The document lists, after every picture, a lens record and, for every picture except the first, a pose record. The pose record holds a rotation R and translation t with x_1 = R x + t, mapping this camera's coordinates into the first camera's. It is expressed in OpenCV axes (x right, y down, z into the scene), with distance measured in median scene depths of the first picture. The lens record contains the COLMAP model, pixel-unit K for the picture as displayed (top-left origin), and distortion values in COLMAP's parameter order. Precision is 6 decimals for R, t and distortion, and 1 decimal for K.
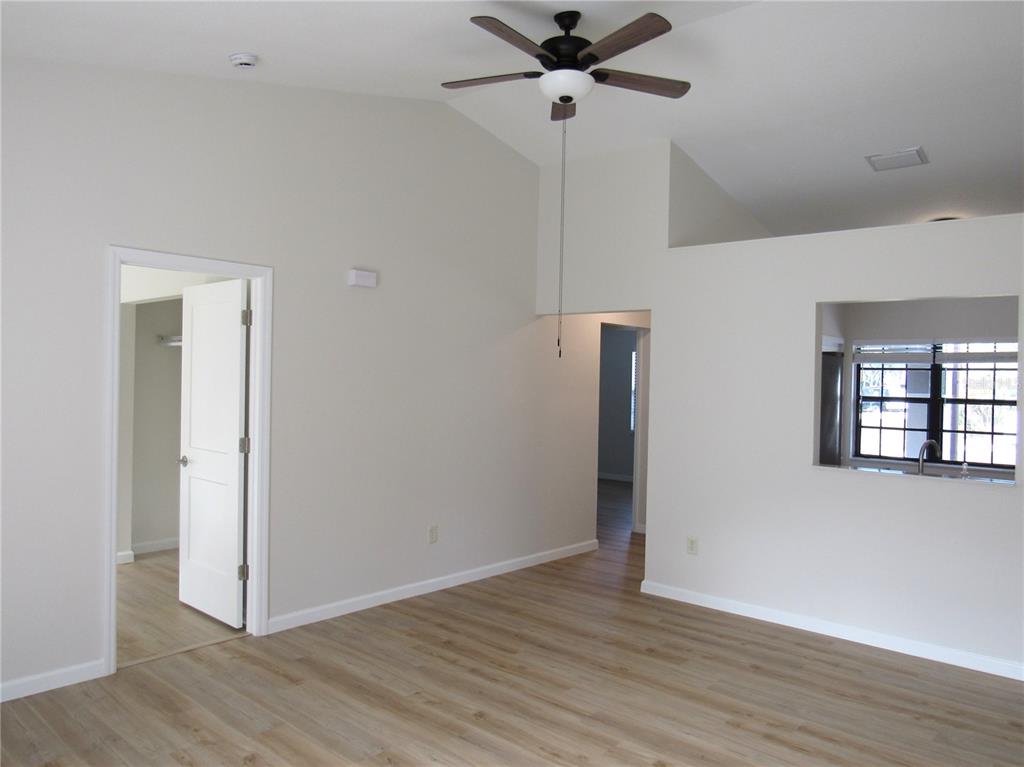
lens RADIAL K [[732.0, 0, 511.7], [0, 732.0, 386.3], [0, 0, 1]] dist [-0.024440, -0.000906]
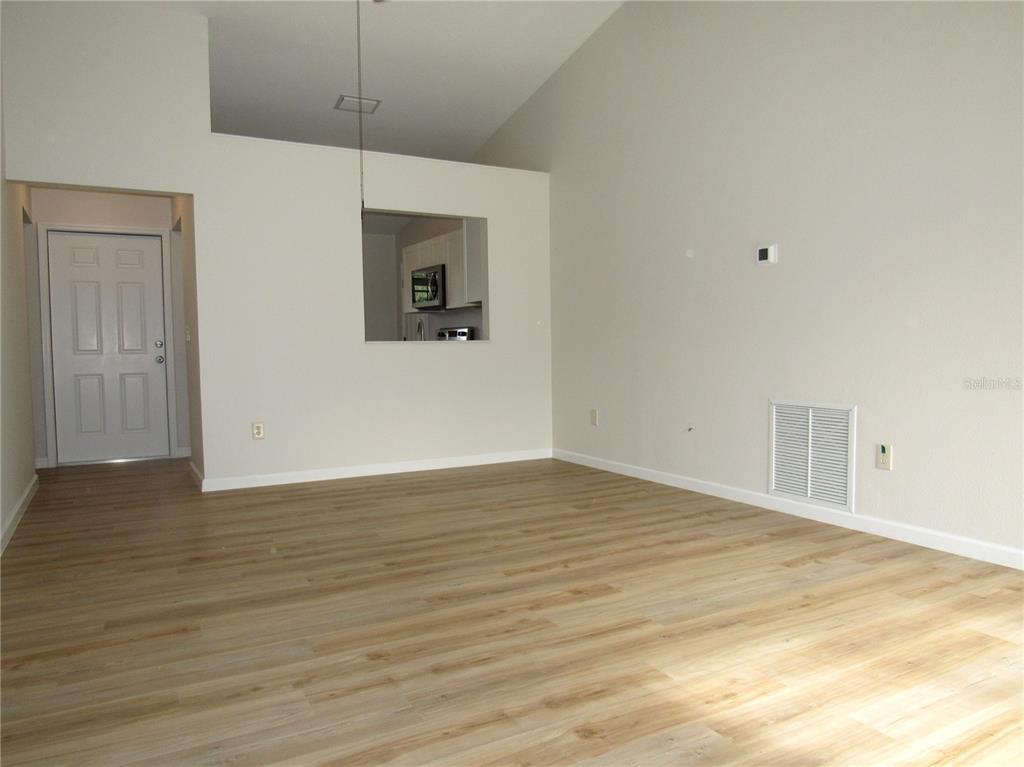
lens RADIAL K [[732.6, 0, 491.4], [0, 732.6, 363.3], [0, 0, 1]] dist [-0.037481, 0.017266]
pose [[0.353858, -0.054011, 0.933738, -0.721519], [0.025458, 0.998518, 0.048110, 0.101357], [-0.934952, 0.006747, 0.354709, 0.399567]]
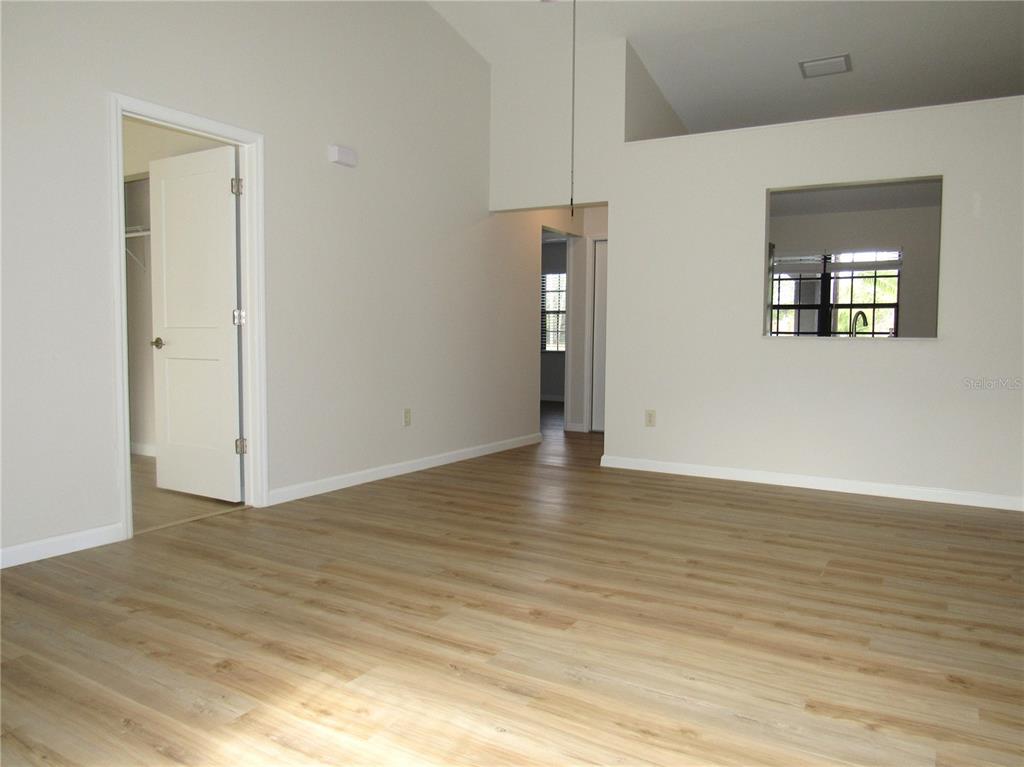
lens RADIAL K [[732.6, 0, 506.4], [0, 732.6, 378.6], [0, 0, 1]] dist [-0.037481, 0.017266]
pose [[0.984001, -0.022806, 0.176695, -0.190281], [0.012435, 0.998146, 0.059579, 0.112171], [-0.177727, -0.056429, 0.982461, -0.036426]]
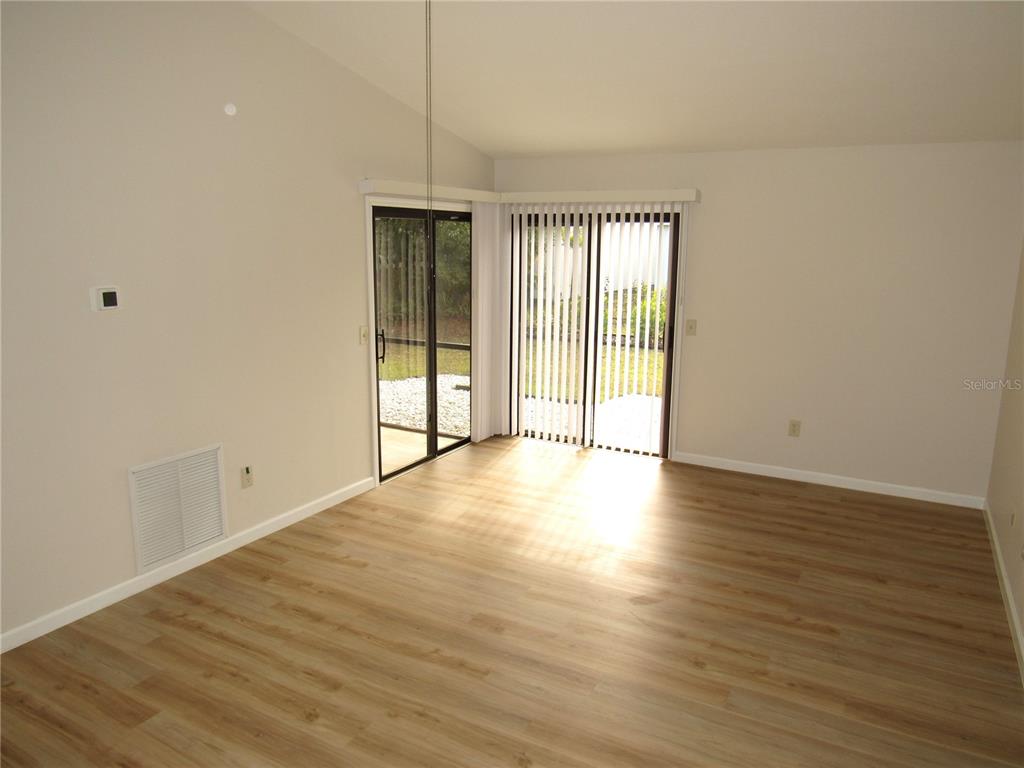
lens RADIAL K [[732.6, 0, 521.7], [0, 732.6, 383.4], [0, 0, 1]] dist [-0.037481, 0.017266]
pose [[-0.972419, 0.008835, -0.233074, 0.105038], [-0.038242, 0.979720, 0.196689, -0.075602], [0.230085, 0.200177, -0.952360, 1.296271]]
